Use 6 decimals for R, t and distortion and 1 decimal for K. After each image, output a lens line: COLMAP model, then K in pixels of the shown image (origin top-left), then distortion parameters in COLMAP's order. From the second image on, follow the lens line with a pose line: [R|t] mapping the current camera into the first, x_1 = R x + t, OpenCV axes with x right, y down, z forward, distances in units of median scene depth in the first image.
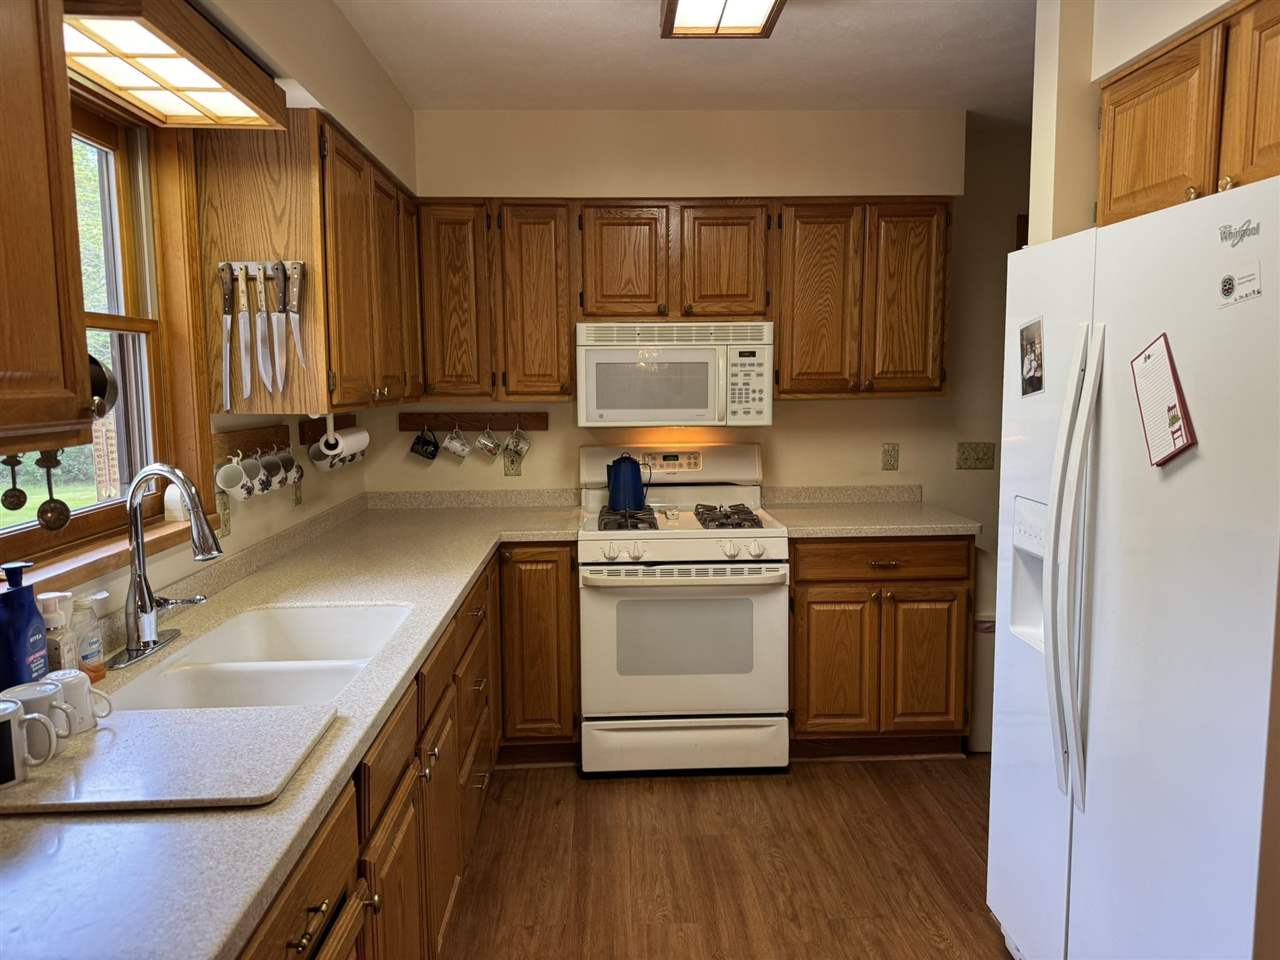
lens RADIAL K [[888.3, 0, 638.2], [0, 888.3, 481.0], [0, 0, 1]] dist [0.125396, -0.195154]
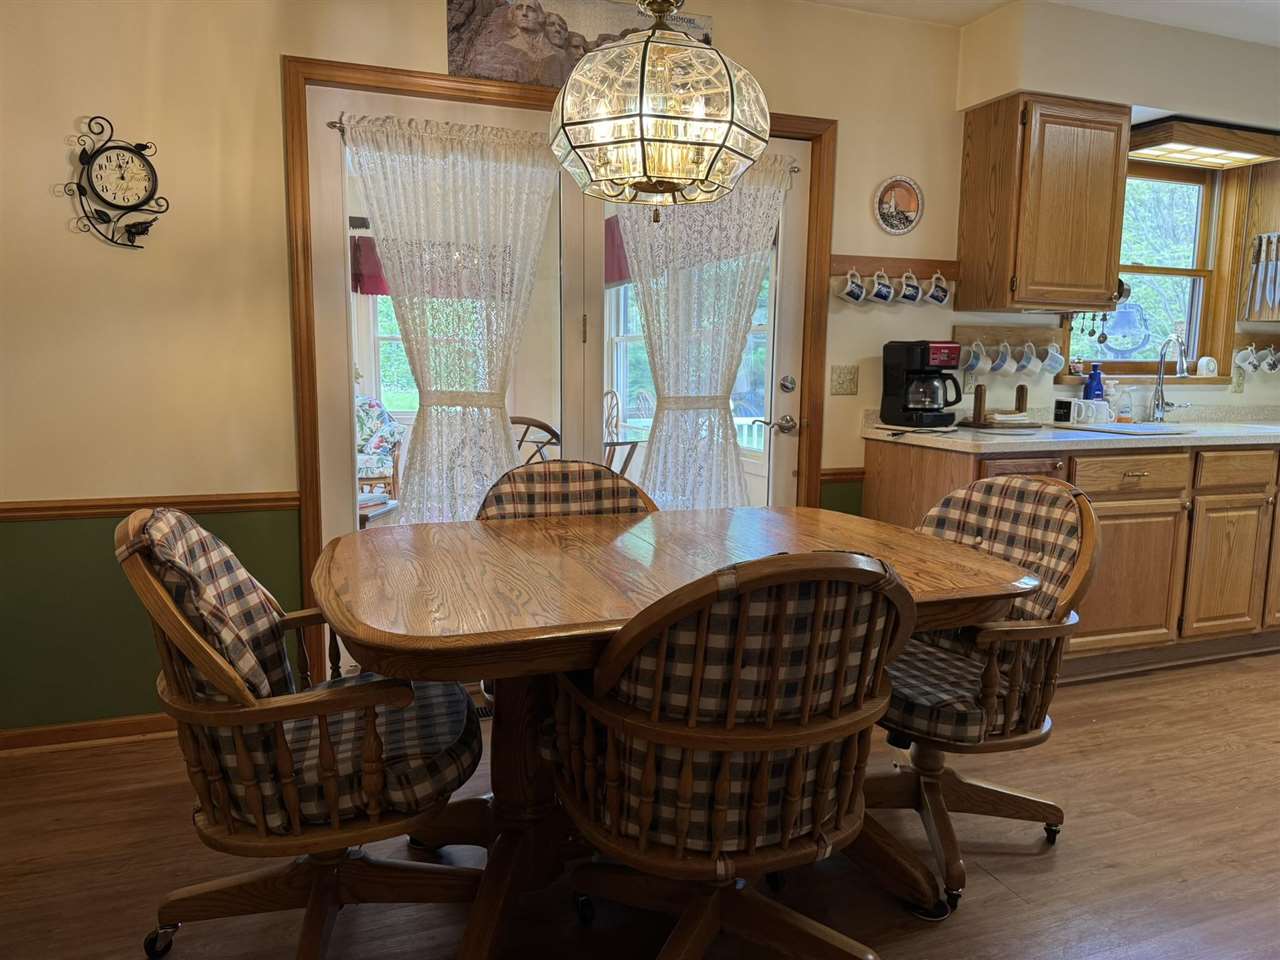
lens RADIAL K [[910.7, 0, 644.2], [0, 910.7, 488.1], [0, 0, 1]] dist [-0.003412, 0.002601]
pose [[0.320200, 0.140400, -0.936888, 0.631519], [-0.120286, 0.986978, 0.106797, 0.143267], [0.939682, 0.078498, 0.332919, -0.486059]]
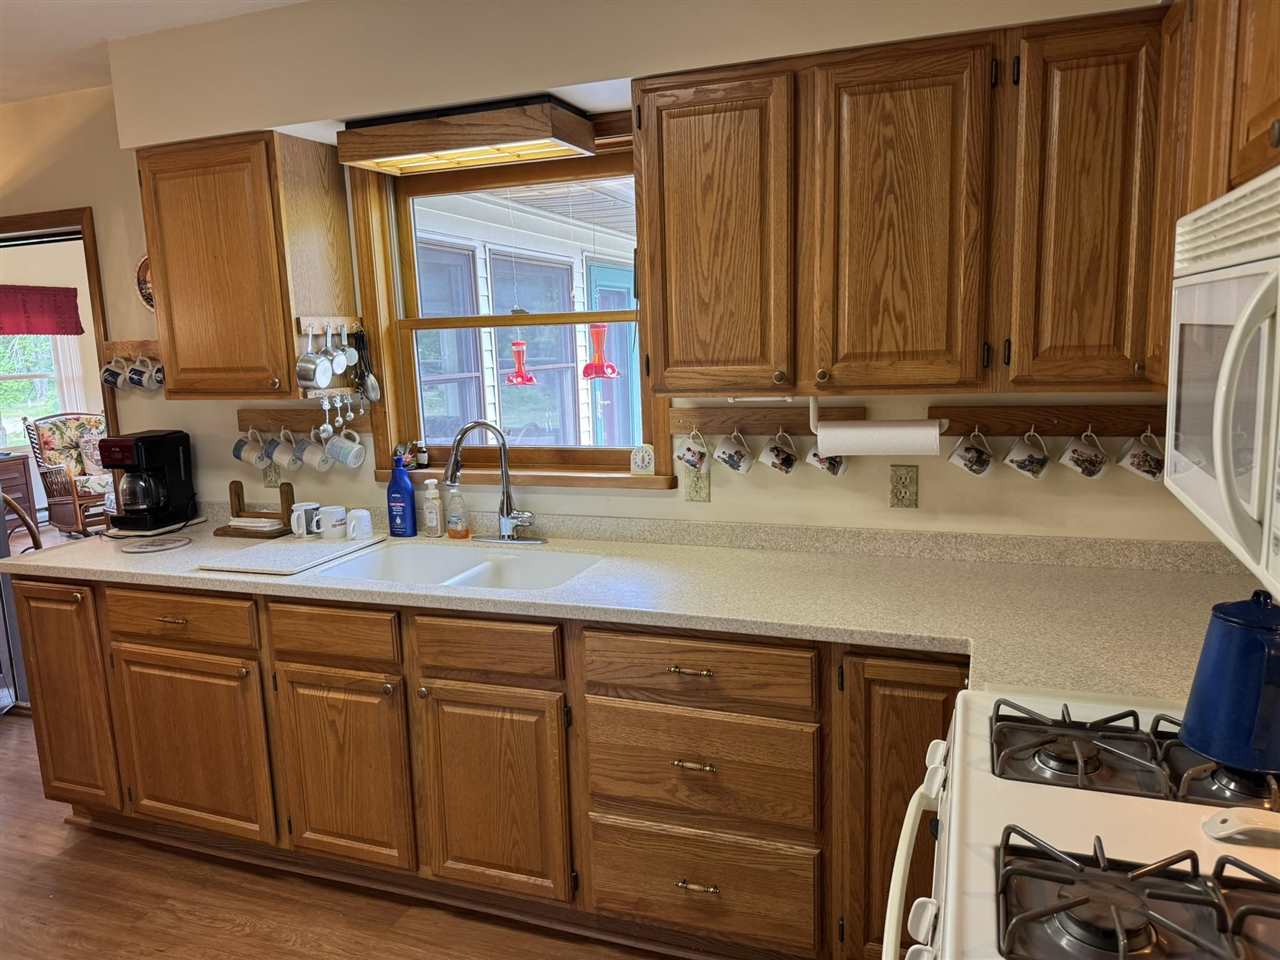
lens RADIAL K [[910.7, 0, 644.2], [0, 910.7, 488.1], [0, 0, 1]] dist [-0.003412, 0.002601]
pose [[-0.384445, 0.174432, -0.906518, 0.406454], [-0.068865, 0.973831, 0.216589, -0.136920], [0.920576, 0.145694, -0.362372, 0.982435]]
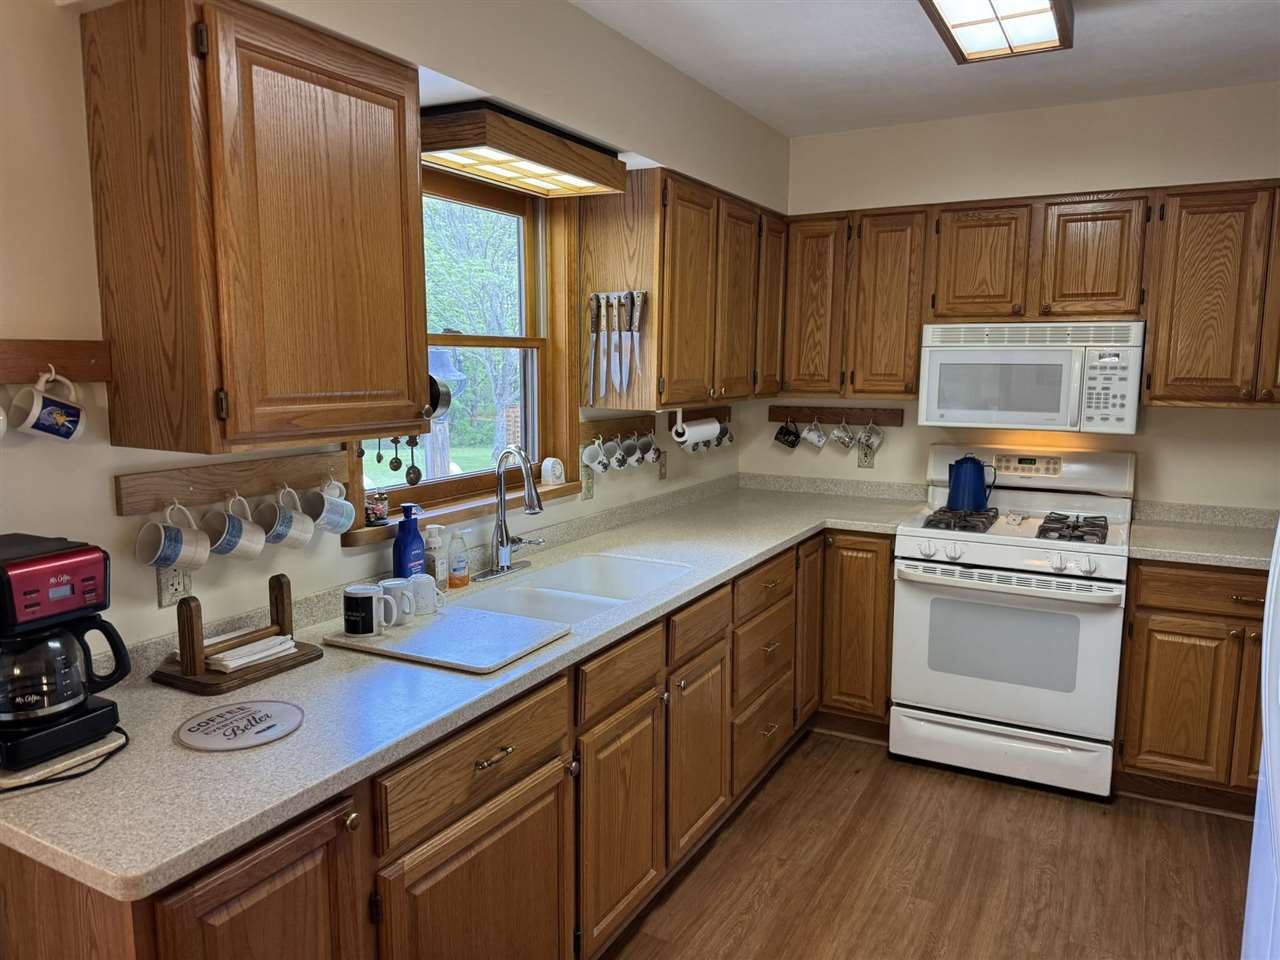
lens RADIAL K [[893.3, 0, 637.9], [0, 893.3, 484.0], [0, 0, 1]] dist [0.086716, -0.149324]
pose [[0.855020, 0.083247, -0.511869, 0.202779], [-0.069666, 0.996523, 0.045700, -0.019208], [0.513894, -0.003415, 0.857847, -0.065200]]
